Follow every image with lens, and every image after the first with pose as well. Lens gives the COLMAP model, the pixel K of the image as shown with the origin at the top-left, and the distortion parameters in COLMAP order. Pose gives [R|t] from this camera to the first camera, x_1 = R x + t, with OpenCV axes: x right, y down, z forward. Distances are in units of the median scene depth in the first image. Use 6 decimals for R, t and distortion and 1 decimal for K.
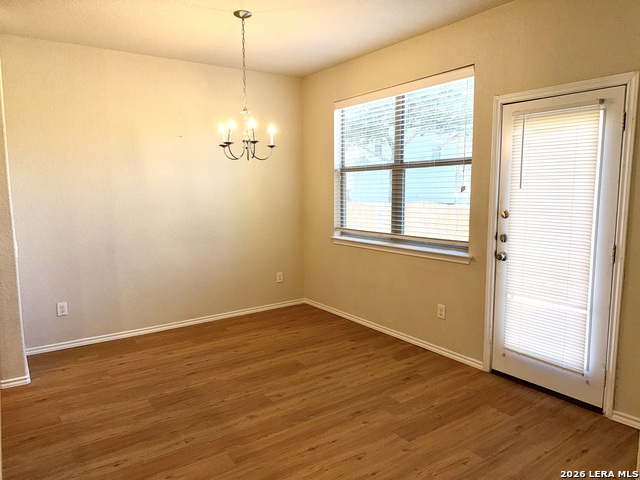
lens RADIAL K [[445.4, 0, 320.0], [0, 445.4, 240.0], [0, 0, 1]] dist [0.088002, -0.139794]
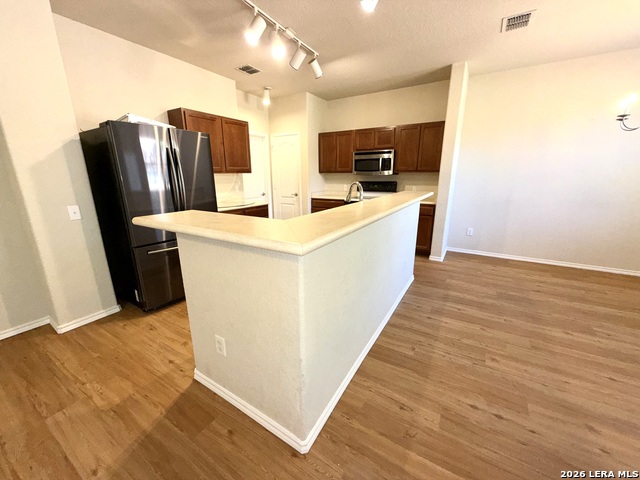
lens RADIAL K [[255.0, 0, 318.9], [0, 255.0, 240.2], [0, 0, 1]] dist [0.000304, -0.000123]
pose [[0.397103, 0.238159, -0.886335, 0.134728], [-0.106005, 0.971183, 0.213464, 0.035412], [0.911631, 0.009188, 0.410906, 0.015582]]
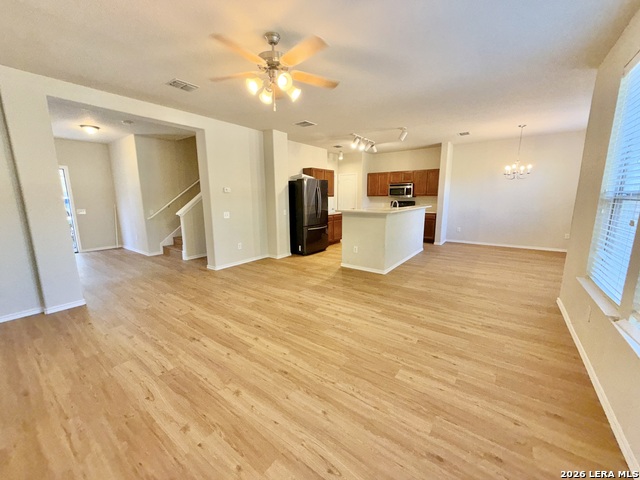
lens RADIAL K [[255.0, 0, 318.9], [0, 255.0, 240.2], [0, 0, 1]] dist [0.000304, -0.000123]
pose [[0.315847, 0.168687, -0.933694, 0.956179], [-0.105526, 0.984209, 0.142117, 0.089444], [0.942923, 0.053642, 0.328661, -0.606017]]
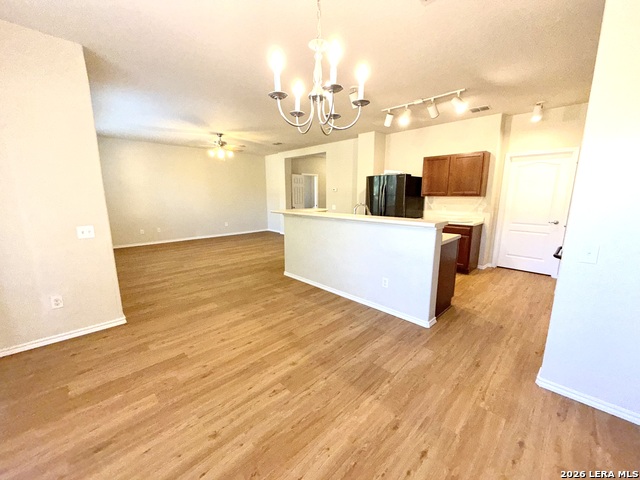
lens RADIAL K [[255.0, 0, 318.9], [0, 255.0, 240.2], [0, 0, 1]] dist [0.000304, -0.000123]
pose [[-0.987085, 0.037453, -0.155756, -0.103176], [-0.009936, 0.956101, 0.292867, -0.137349], [0.159888, 0.290633, -0.943382, 1.346962]]
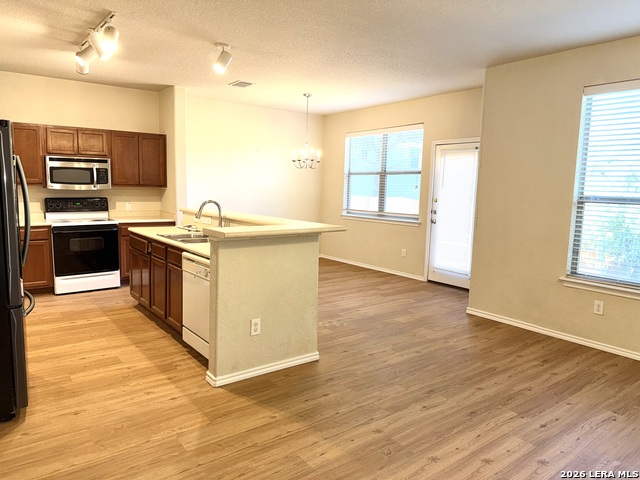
lens RADIAL K [[445.4, 0, 320.0], [0, 445.4, 240.0], [0, 0, 1]] dist [0.088002, -0.139794]
pose [[0.998773, 0.026596, 0.041777, -0.173535], [-0.026805, 0.999631, 0.004468, 0.119599], [-0.041643, -0.005583, 0.999117, -0.927907]]
